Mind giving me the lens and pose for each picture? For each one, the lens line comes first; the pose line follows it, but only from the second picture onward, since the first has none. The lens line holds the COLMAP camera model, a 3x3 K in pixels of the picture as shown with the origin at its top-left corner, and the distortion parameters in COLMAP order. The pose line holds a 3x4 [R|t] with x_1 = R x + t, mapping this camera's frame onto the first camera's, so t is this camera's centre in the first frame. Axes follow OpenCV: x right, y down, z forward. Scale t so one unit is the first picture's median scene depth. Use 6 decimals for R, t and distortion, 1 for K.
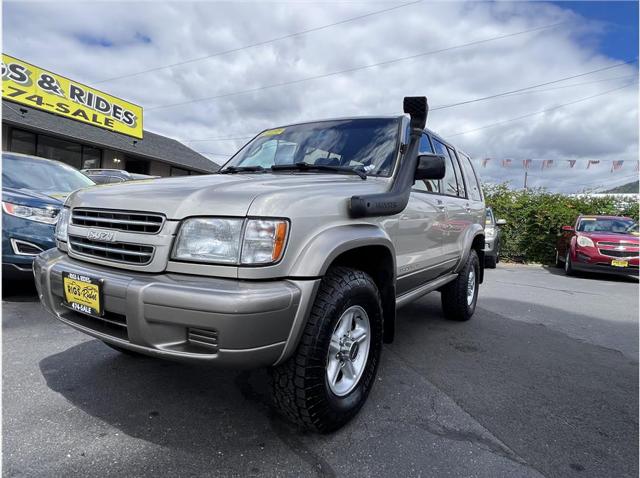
lens RADIAL K [[385.4, 0, 316.7], [0, 385.4, 244.6], [0, 0, 1]] dist [0.000193, 0.003025]
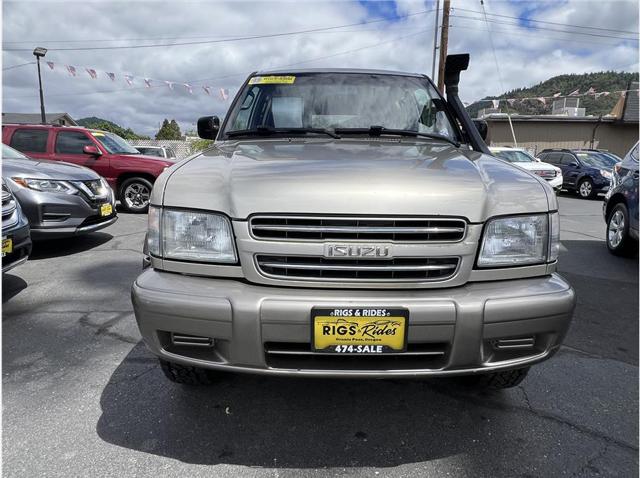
lens RADIAL K [[390.7, 0, 319.3], [0, 390.7, 241.6], [0, 0, 1]] dist [-0.004300, -0.001537]
pose [[0.843231, -0.156817, 0.514169, -0.205231], [0.071695, 0.980765, 0.181547, -0.037763], [-0.532749, -0.116223, 0.838255, 0.082039]]
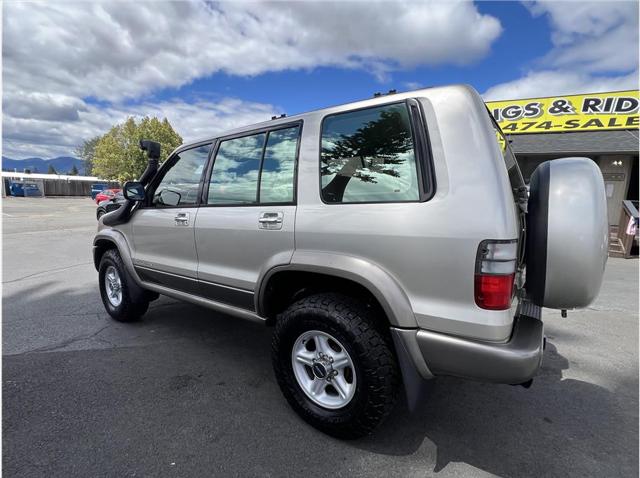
lens RADIAL K [[309.7, 0, 318.7], [0, 309.7, 240.7], [0, 0, 1]] dist [-0.003113, 0.000668]
pose [[-0.040652, 0.074350, -0.996403, 0.405519], [-0.081797, 0.993633, 0.077480, -0.049436], [0.995820, 0.084652, -0.034312, 0.503861]]
